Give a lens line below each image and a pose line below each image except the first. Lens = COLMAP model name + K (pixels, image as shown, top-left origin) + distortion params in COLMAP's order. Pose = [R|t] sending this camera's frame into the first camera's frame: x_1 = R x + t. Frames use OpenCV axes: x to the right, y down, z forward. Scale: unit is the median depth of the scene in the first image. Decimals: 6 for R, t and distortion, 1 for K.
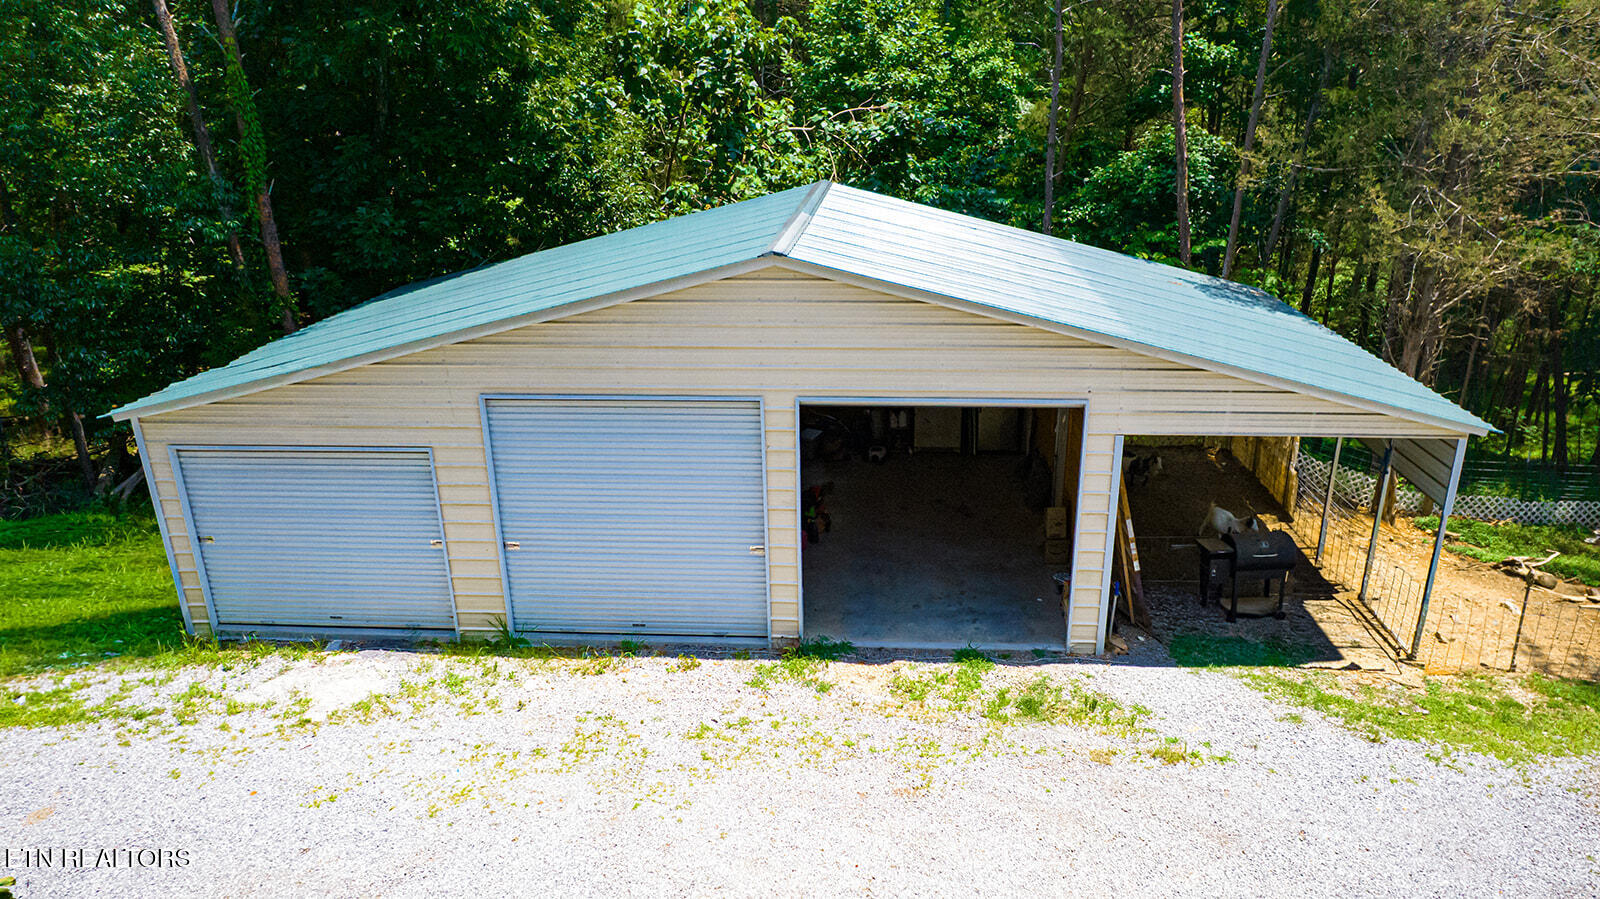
lens RADIAL K [[1000.7, 0, 830.8], [0, 1000.7, 447.9], [0, 0, 1]] dist [-0.004418, -0.000566]
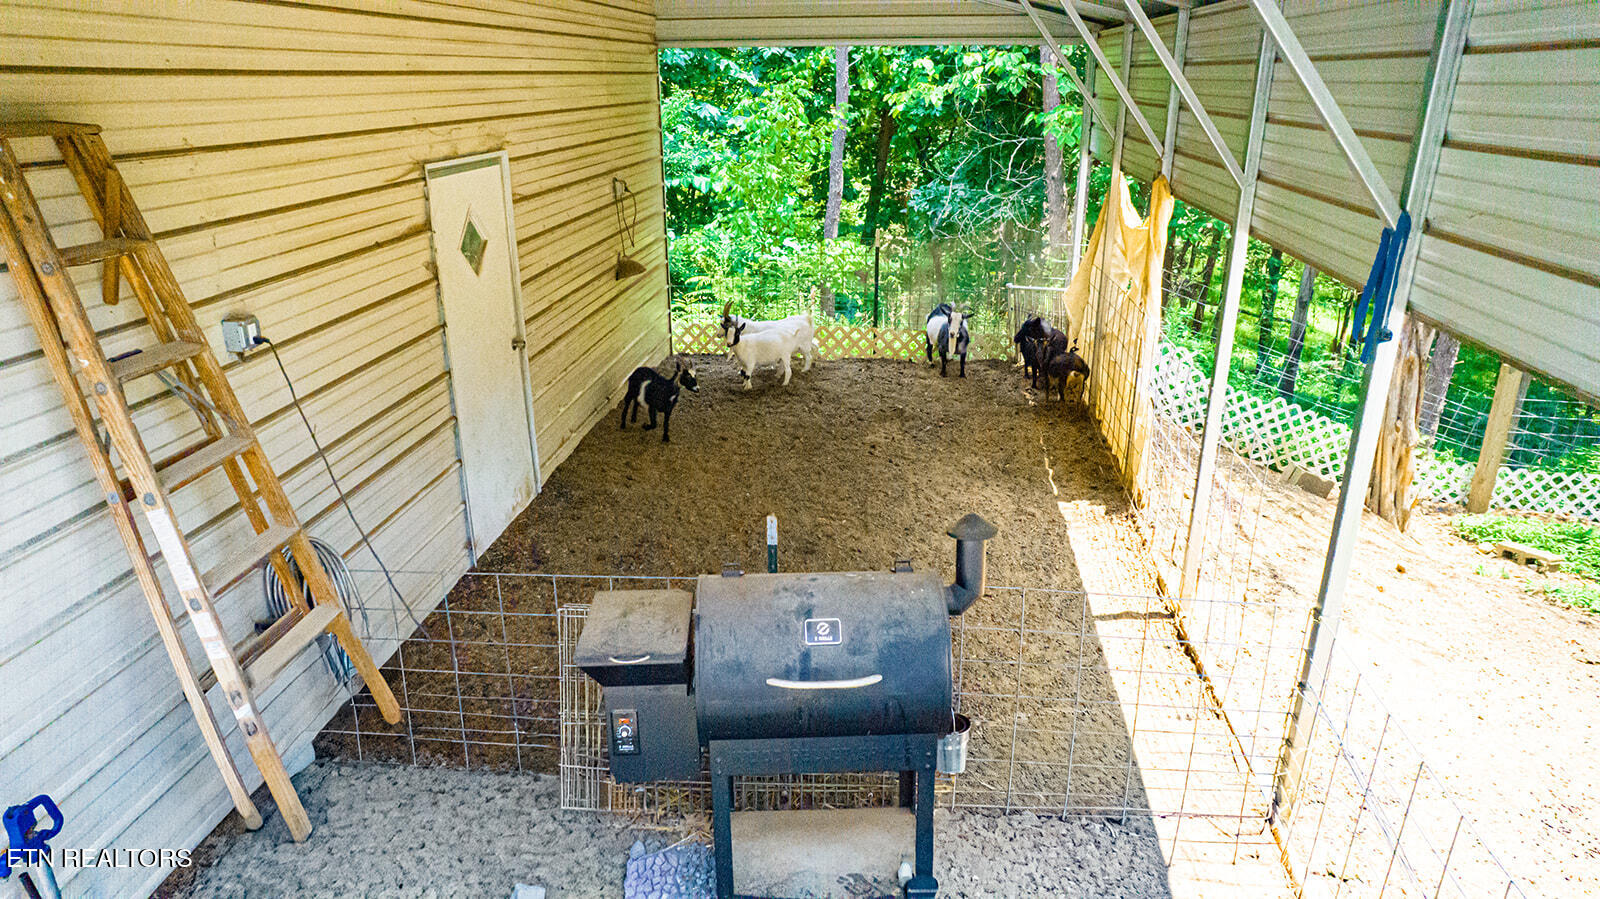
lens RADIAL K [[1000.7, 0, 830.8], [0, 1000.7, 447.9], [0, 0, 1]] dist [-0.004418, -0.000566]
pose [[0.999689, 0.018522, -0.016691, 0.298082], [-0.018261, 0.999711, 0.015663, 0.035612], [0.016977, -0.015353, 0.999738, 0.527232]]
